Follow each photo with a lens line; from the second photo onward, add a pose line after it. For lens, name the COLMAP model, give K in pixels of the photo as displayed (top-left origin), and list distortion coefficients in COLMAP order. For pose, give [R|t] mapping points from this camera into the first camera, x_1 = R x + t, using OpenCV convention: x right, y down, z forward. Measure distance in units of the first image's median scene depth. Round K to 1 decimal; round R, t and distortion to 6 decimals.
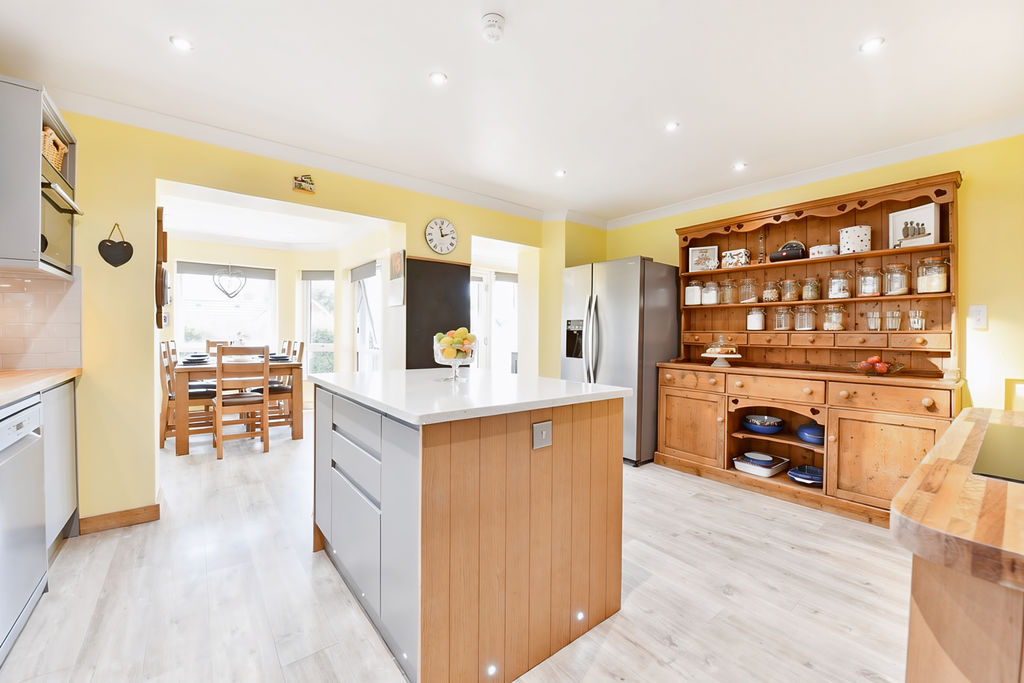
lens RADIAL K [[408.8, 0, 521.4], [0, 408.8, 336.3], [0, 0, 1]] dist [-0.016919, -0.000666]
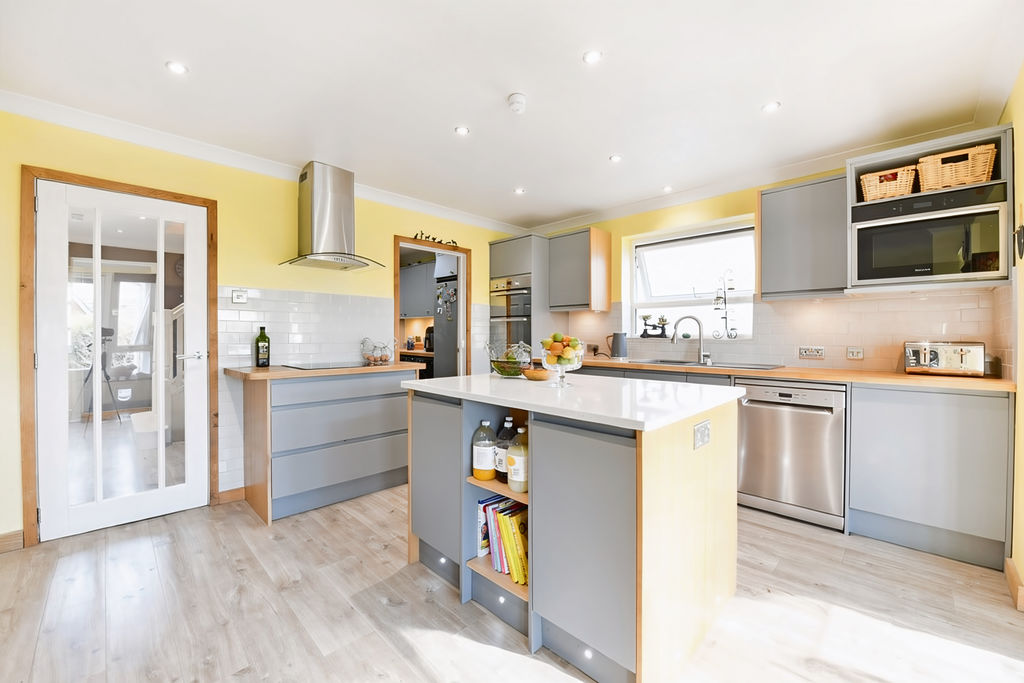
lens RADIAL K [[408.8, 0, 515.6], [0, 408.8, 336.5], [0, 0, 1]] dist [-0.016919, -0.000666]
pose [[-0.993219, -0.011439, -0.115693, 0.035631], [-0.012381, 0.999896, 0.007427, -0.009895], [0.115596, 0.008809, -0.993257, 1.080867]]
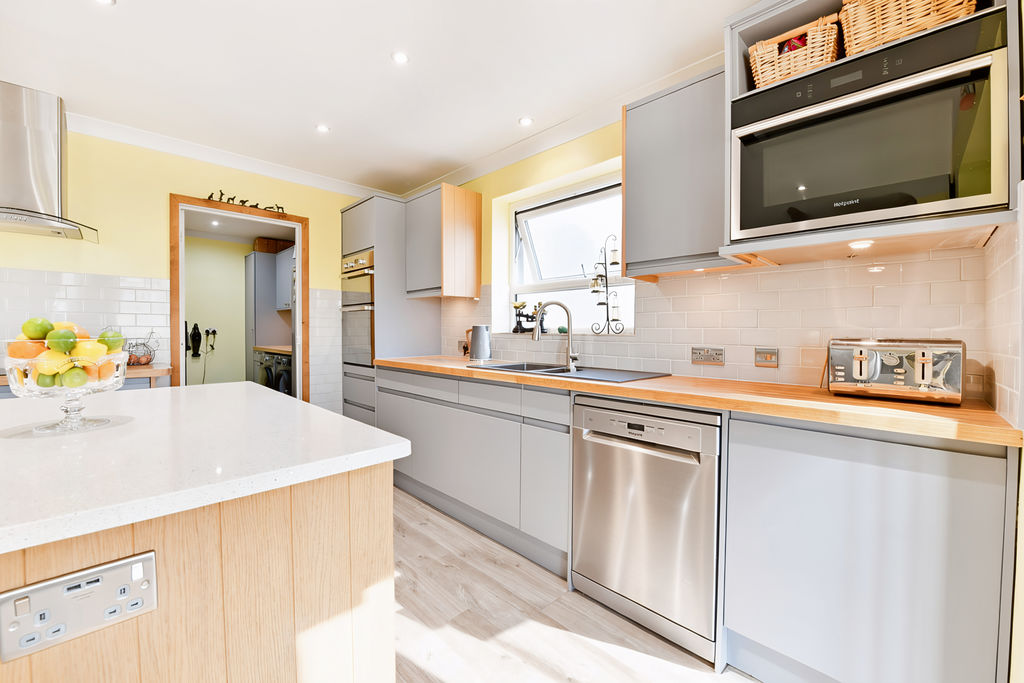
lens RADIAL K [[408.8, 0, 515.1], [0, 408.8, 337.4], [0, 0, 1]] dist [-0.016919, -0.000666]
pose [[-0.993692, -0.012161, -0.111485, -0.349640], [-0.014605, 0.999670, 0.021132, -0.010137], [0.111192, 0.022627, -0.993541, 0.839923]]
